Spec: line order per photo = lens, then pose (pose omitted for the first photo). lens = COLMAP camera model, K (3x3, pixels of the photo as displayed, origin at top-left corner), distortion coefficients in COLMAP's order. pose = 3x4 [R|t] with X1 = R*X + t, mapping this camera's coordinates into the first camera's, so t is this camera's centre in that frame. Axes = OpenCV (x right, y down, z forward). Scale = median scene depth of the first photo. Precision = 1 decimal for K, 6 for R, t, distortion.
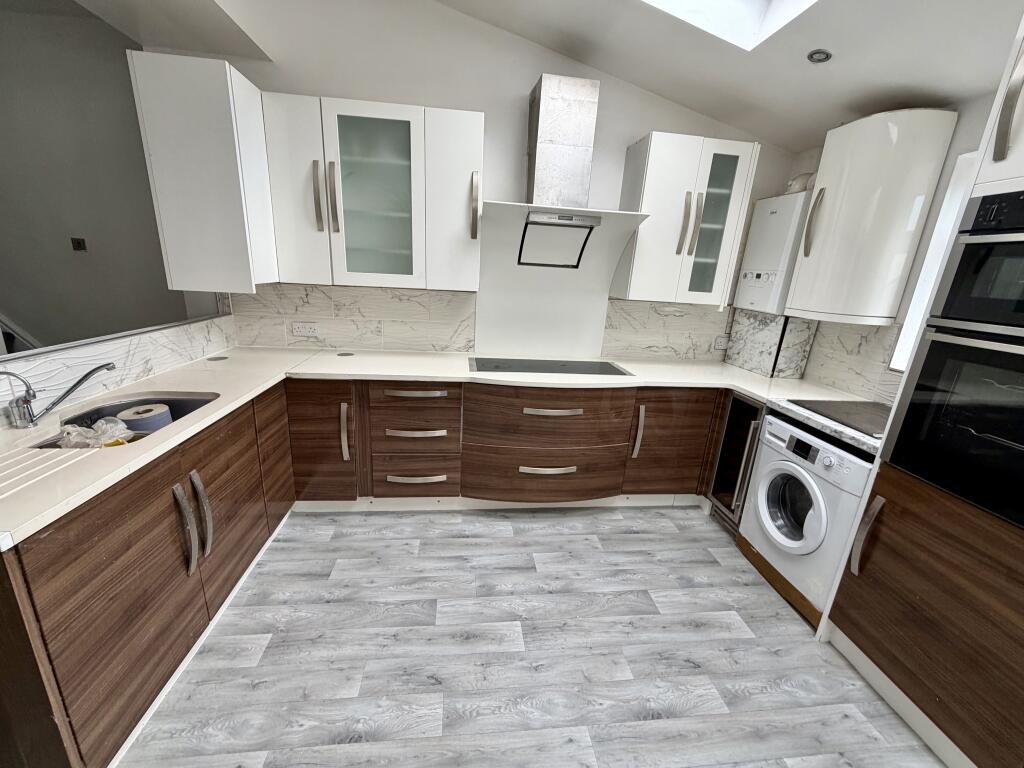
lens RADIAL K [[408.4, 0, 508.5], [0, 408.4, 387.0], [0, 0, 1]] dist [0.000359, -0.000212]
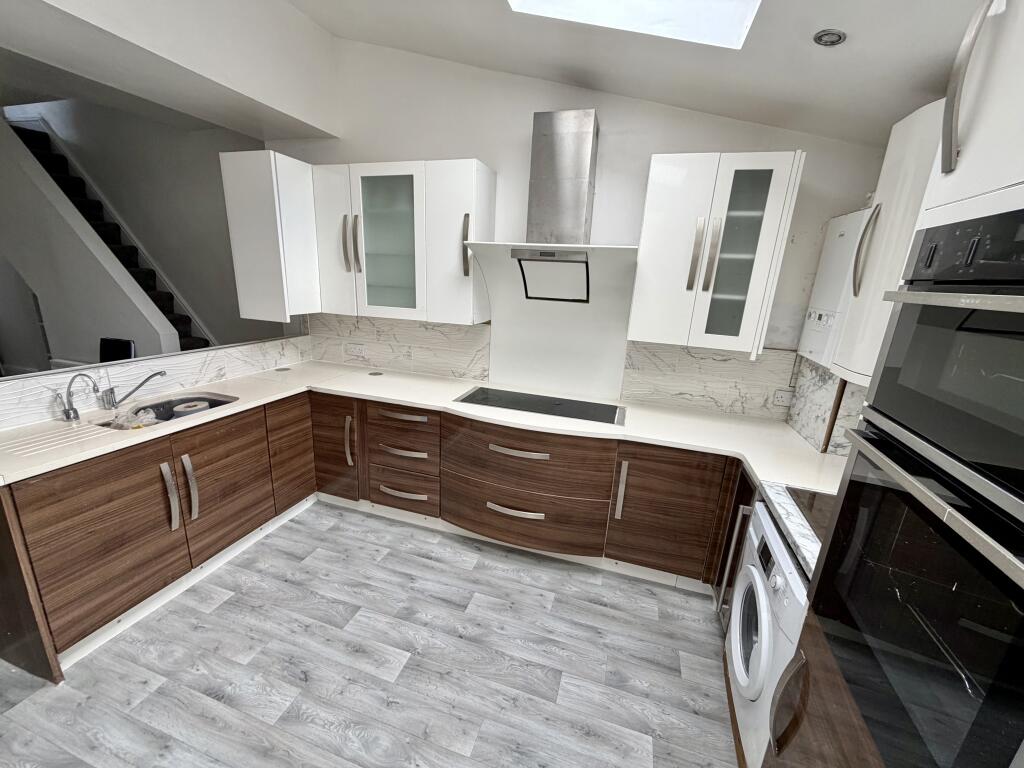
lens RADIAL K [[408.4, 0, 508.5], [0, 408.4, 387.0], [0, 0, 1]] dist [0.000359, -0.000212]
pose [[0.914166, 0.097500, -0.393440, 0.468752], [-0.113173, 0.993434, -0.016773, -0.076278], [0.389221, 0.059860, 0.919197, 0.096981]]
